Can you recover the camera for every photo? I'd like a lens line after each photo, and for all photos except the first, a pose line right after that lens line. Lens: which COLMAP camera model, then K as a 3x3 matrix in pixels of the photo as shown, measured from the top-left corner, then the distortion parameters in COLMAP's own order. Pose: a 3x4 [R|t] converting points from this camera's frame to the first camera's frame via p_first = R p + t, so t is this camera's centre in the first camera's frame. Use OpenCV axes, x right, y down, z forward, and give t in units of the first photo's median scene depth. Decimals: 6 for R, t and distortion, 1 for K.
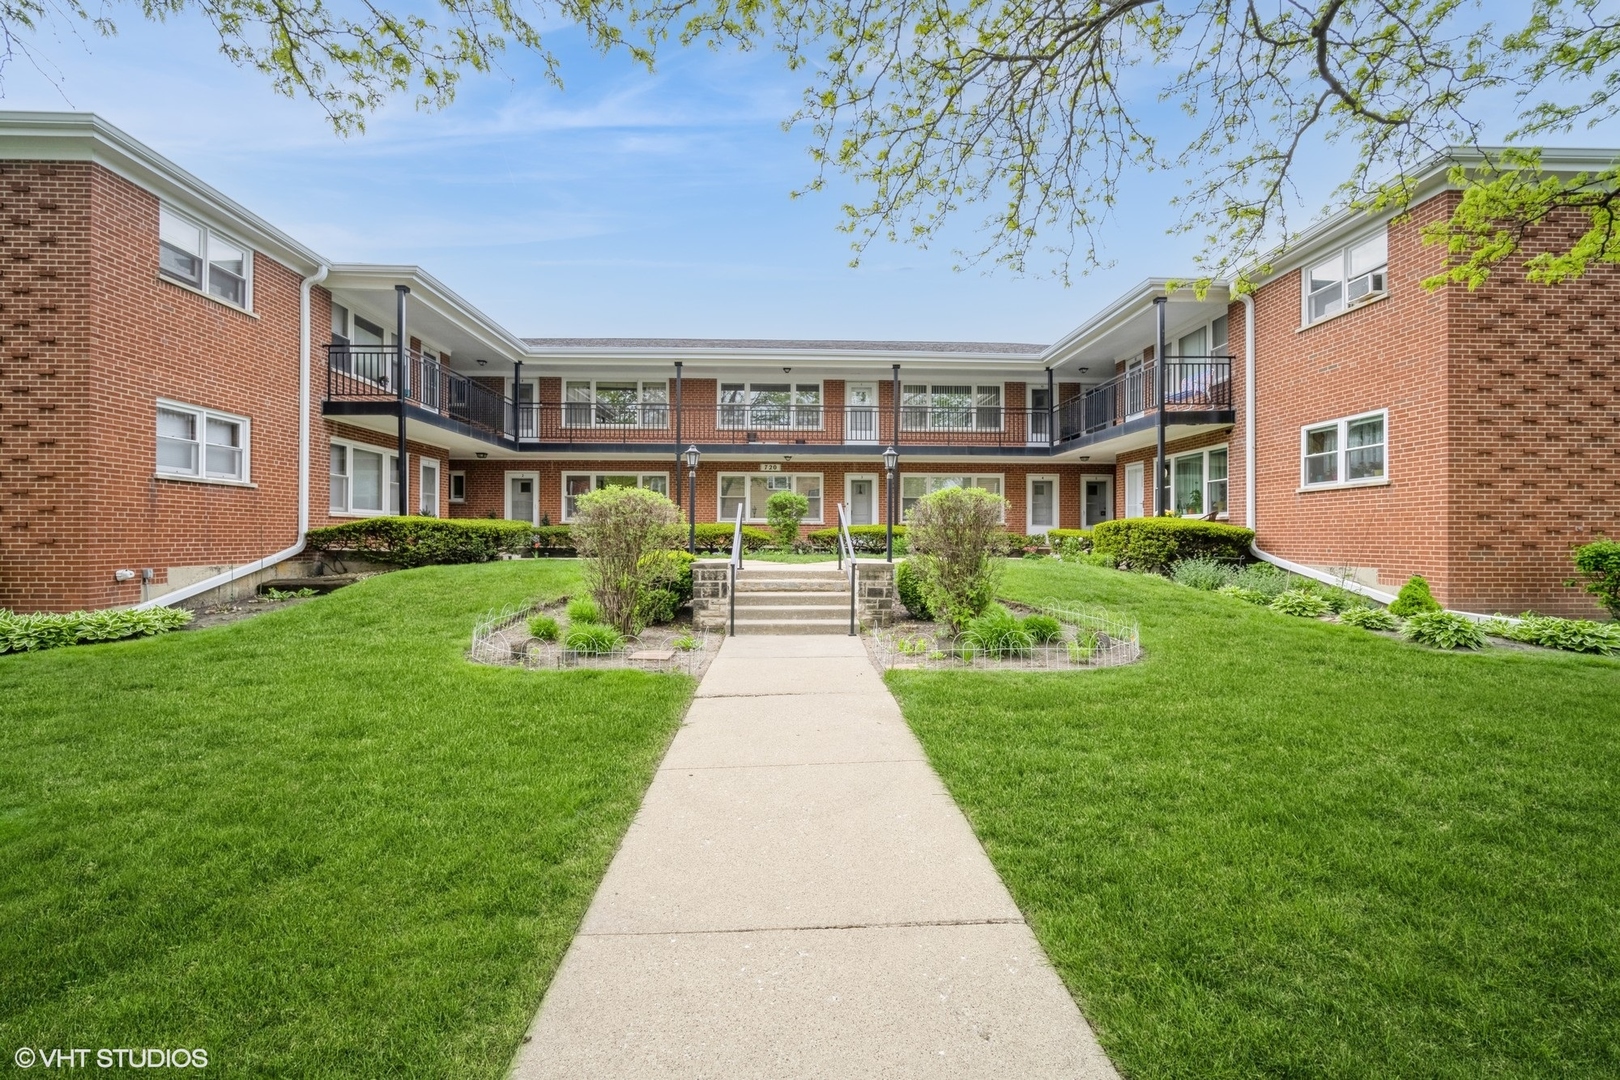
lens RADIAL K [[706.7, 0, 805.4], [0, 706.7, 532.0], [0, 0, 1]] dist [-0.010259, 0.000453]
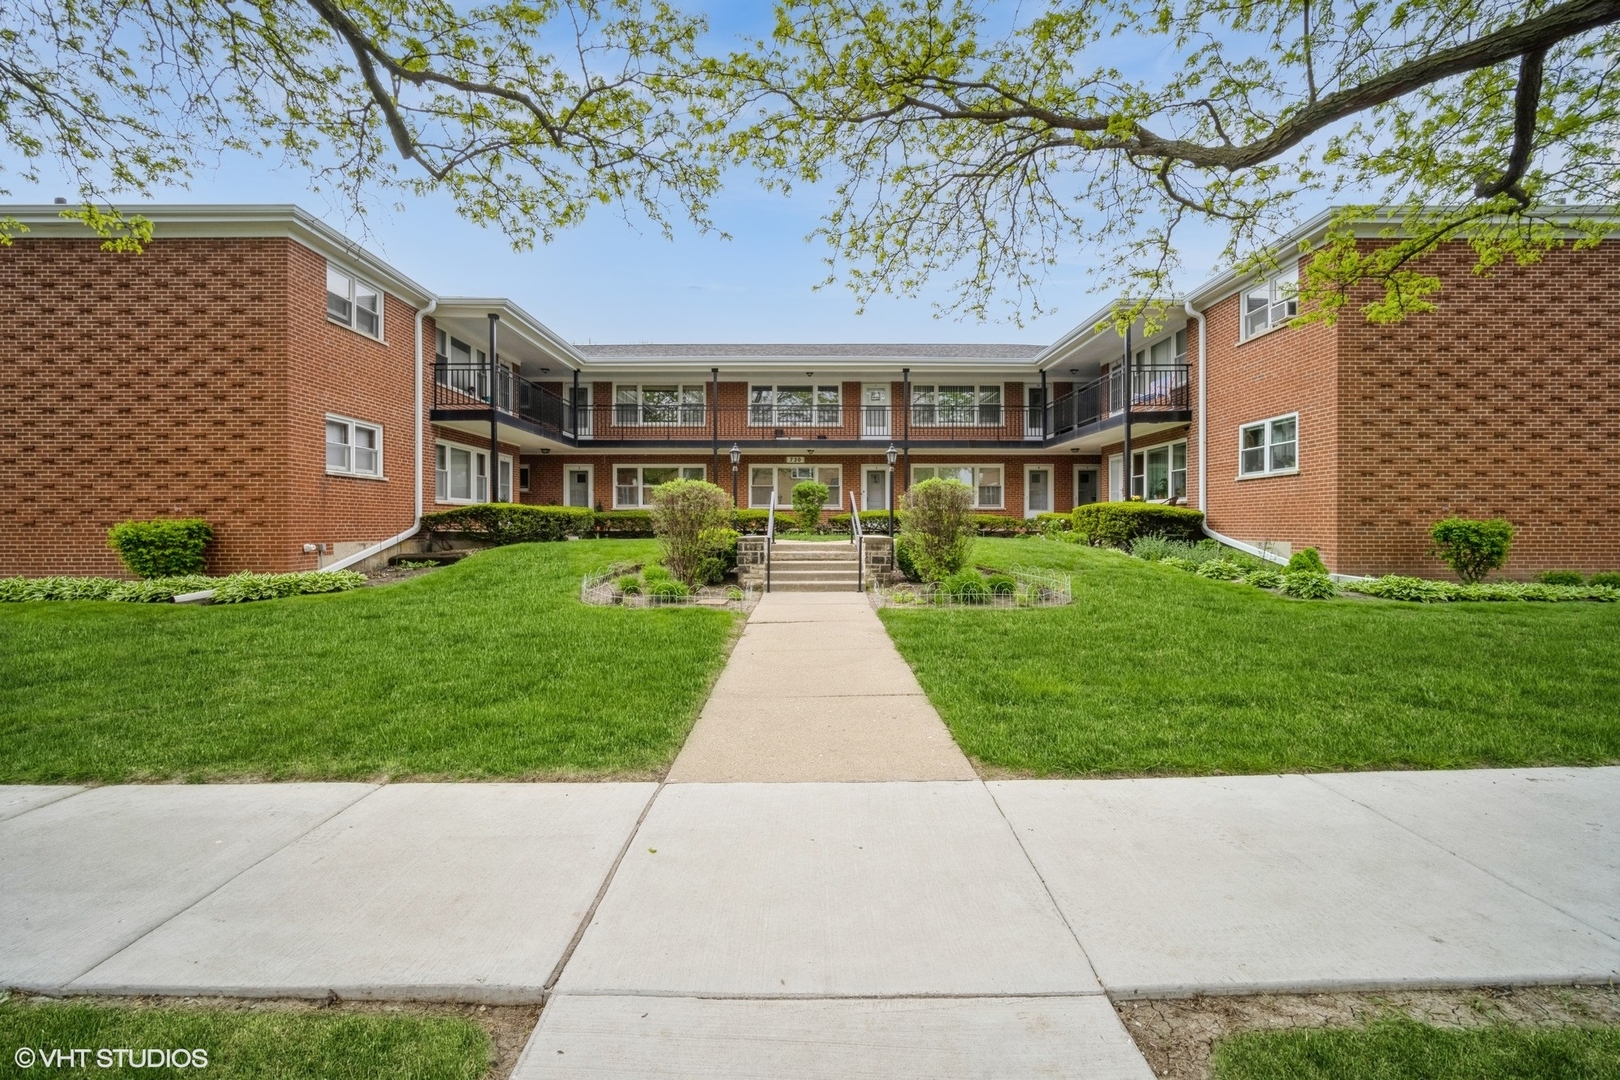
lens RADIAL K [[706.7, 0, 805.4], [0, 706.7, 532.0], [0, 0, 1]] dist [-0.010259, 0.000453]
pose [[0.999452, -0.002652, -0.033010, 0.007194], [0.003211, 0.999852, 0.016892, 0.010281], [0.032960, -0.016989, 0.999312, -0.258422]]
